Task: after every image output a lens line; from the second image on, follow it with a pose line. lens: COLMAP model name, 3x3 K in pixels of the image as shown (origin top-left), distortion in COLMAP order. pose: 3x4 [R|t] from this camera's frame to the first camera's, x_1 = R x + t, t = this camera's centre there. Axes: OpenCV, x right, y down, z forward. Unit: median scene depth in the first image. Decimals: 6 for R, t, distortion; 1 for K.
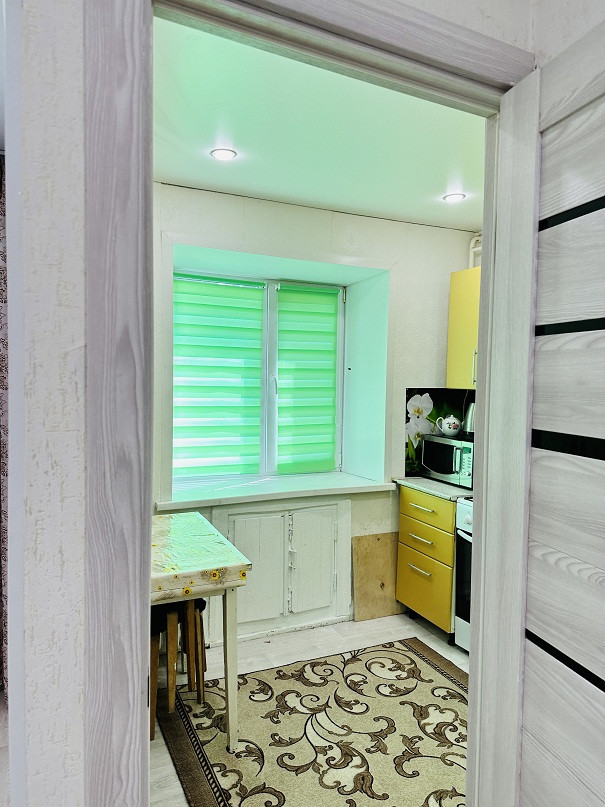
lens RADIAL K [[562.8, 0, 302.5], [0, 562.8, 403.5], [0, 0, 1]] dist [0.063117, -0.091543]
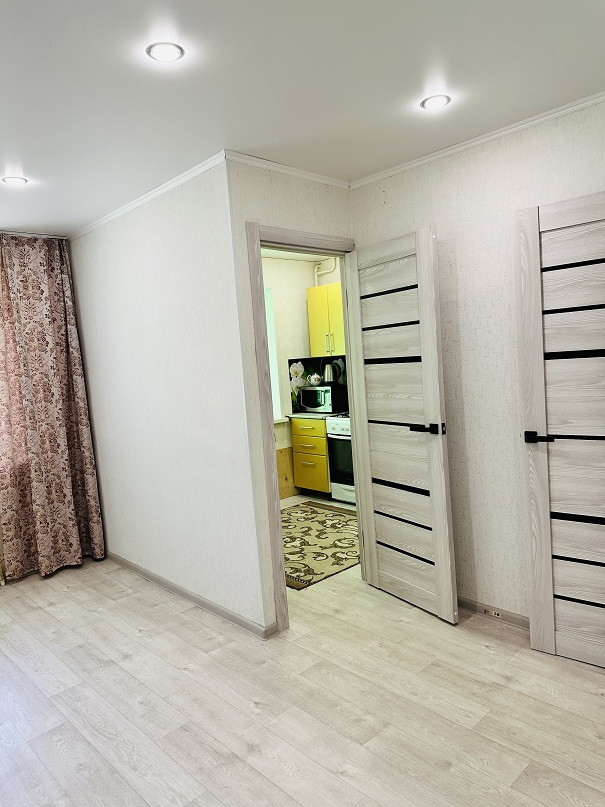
lens RADIAL K [[562.8, 0, 302.5], [0, 562.8, 403.5], [0, 0, 1]] dist [0.063117, -0.091543]
pose [[0.951524, -0.107925, 0.288019, -0.297273], [0.100743, 0.994121, 0.039688, 0.044239], [-0.290609, -0.008748, 0.956802, -0.664567]]
